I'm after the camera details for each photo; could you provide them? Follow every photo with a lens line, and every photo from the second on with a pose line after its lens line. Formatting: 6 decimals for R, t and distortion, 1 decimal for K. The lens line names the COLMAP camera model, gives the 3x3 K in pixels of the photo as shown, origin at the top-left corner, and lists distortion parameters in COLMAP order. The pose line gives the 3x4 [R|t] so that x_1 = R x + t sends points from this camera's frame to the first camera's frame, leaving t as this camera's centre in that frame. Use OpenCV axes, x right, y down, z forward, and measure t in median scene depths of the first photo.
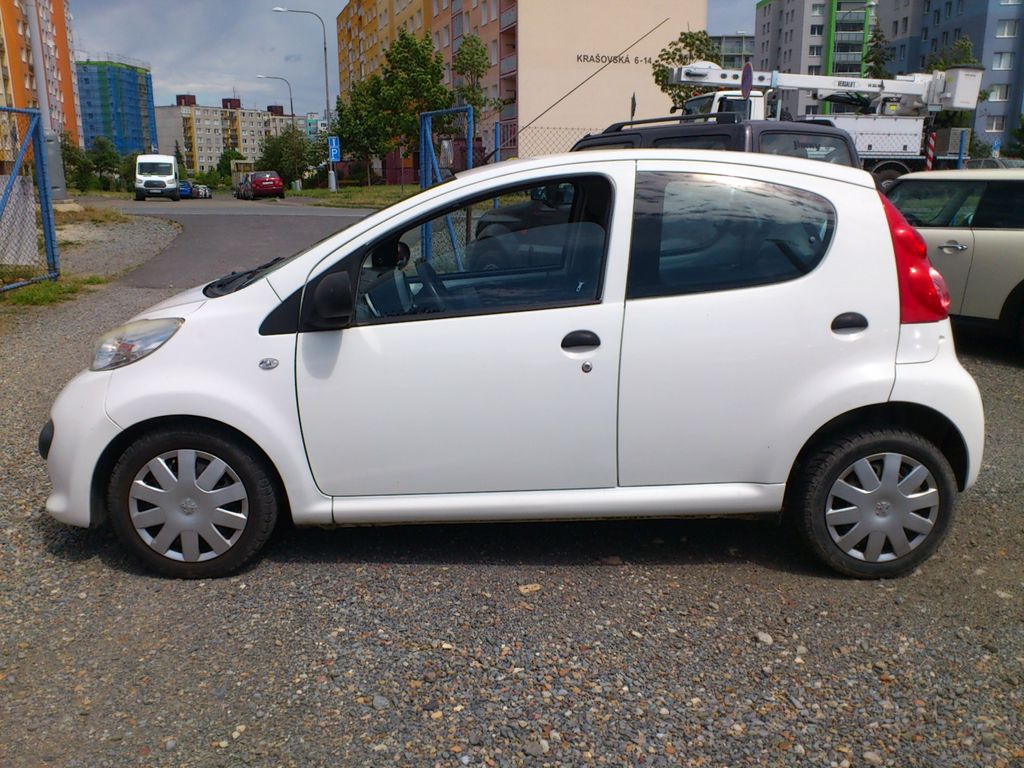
lens RADIAL K [[935.1, 0, 522.1], [0, 935.1, 385.4], [0, 0, 1]] dist [-0.000312, 0.005209]
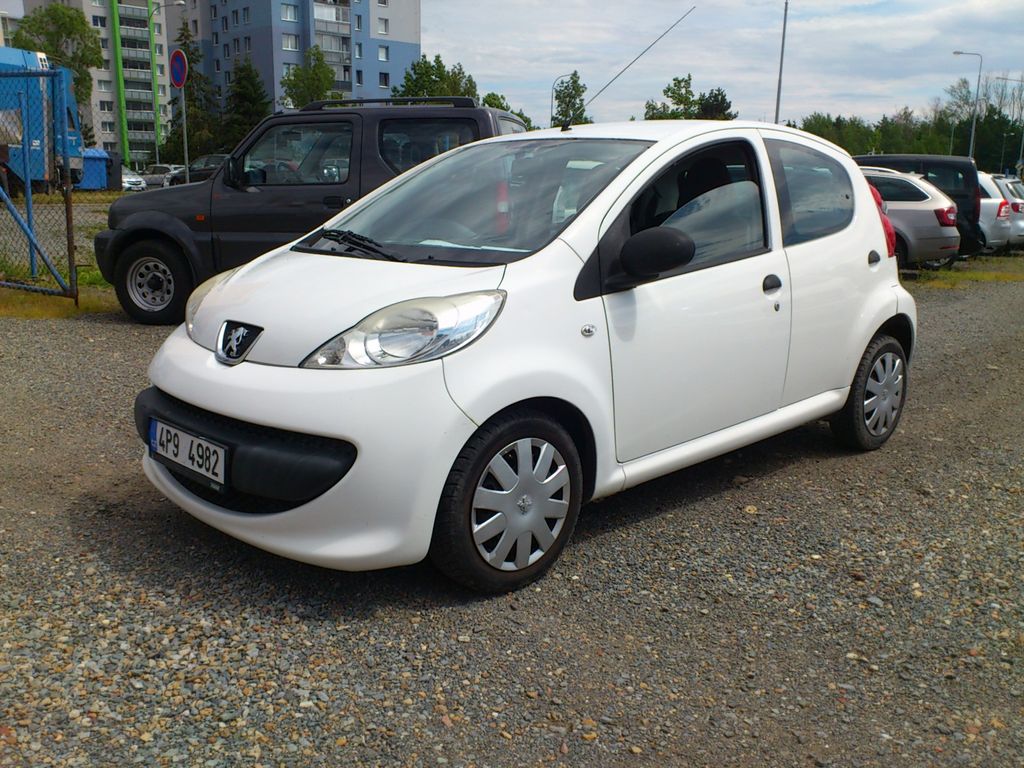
lens RADIAL K [[935.1, 0, 522.1], [0, 935.1, 385.4], [0, 0, 1]] dist [-0.000312, 0.005209]
pose [[0.731682, -0.137415, 0.667651, -0.916883], [0.138652, 0.988996, 0.051603, -0.024814], [-0.667395, 0.054814, 0.742684, 0.347174]]
